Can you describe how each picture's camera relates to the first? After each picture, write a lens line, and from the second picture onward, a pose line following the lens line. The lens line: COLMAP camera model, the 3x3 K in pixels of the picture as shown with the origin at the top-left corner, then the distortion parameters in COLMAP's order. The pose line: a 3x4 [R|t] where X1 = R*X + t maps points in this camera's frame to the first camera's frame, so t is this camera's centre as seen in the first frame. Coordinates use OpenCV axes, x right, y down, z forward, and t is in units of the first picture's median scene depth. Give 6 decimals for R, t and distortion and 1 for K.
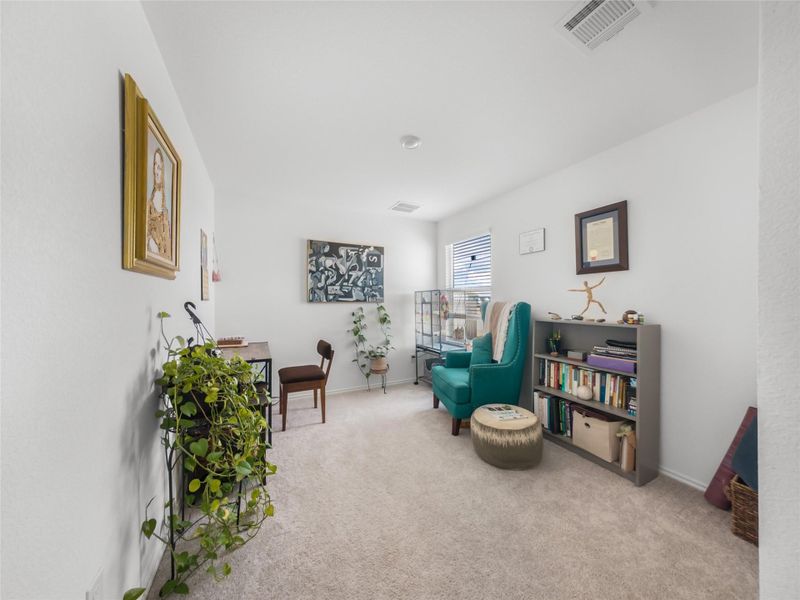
lens RADIAL K [[268.8, 0, 399.0], [0, 268.8, 298.9], [0, 0, 1]] dist [-0.005283, 0.002282]
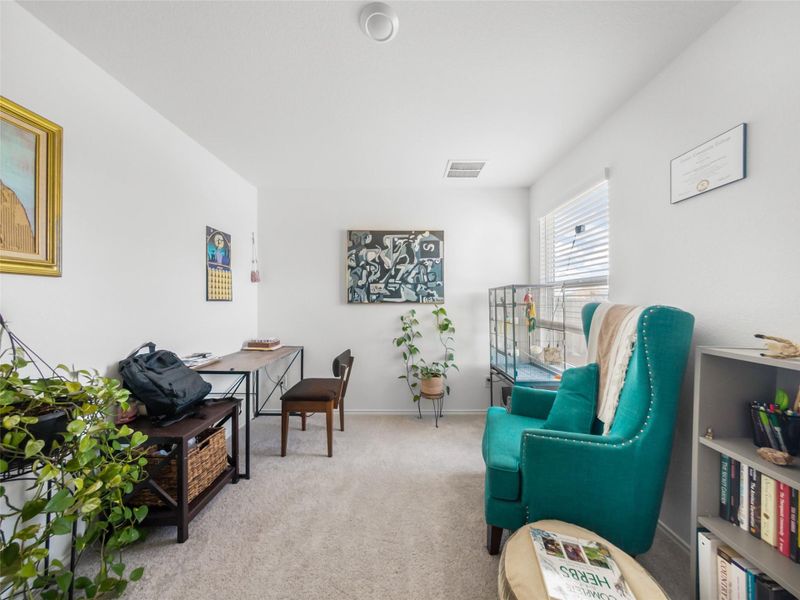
lens RADIAL K [[268.8, 0, 397.9], [0, 268.8, 300.3], [0, 0, 1]] dist [-0.005283, 0.002282]
pose [[0.888336, -0.000303, -0.459195, 0.193279], [0.001461, 0.999997, 0.002168, 0.001594], [0.459192, -0.002597, 0.888333, 0.294832]]
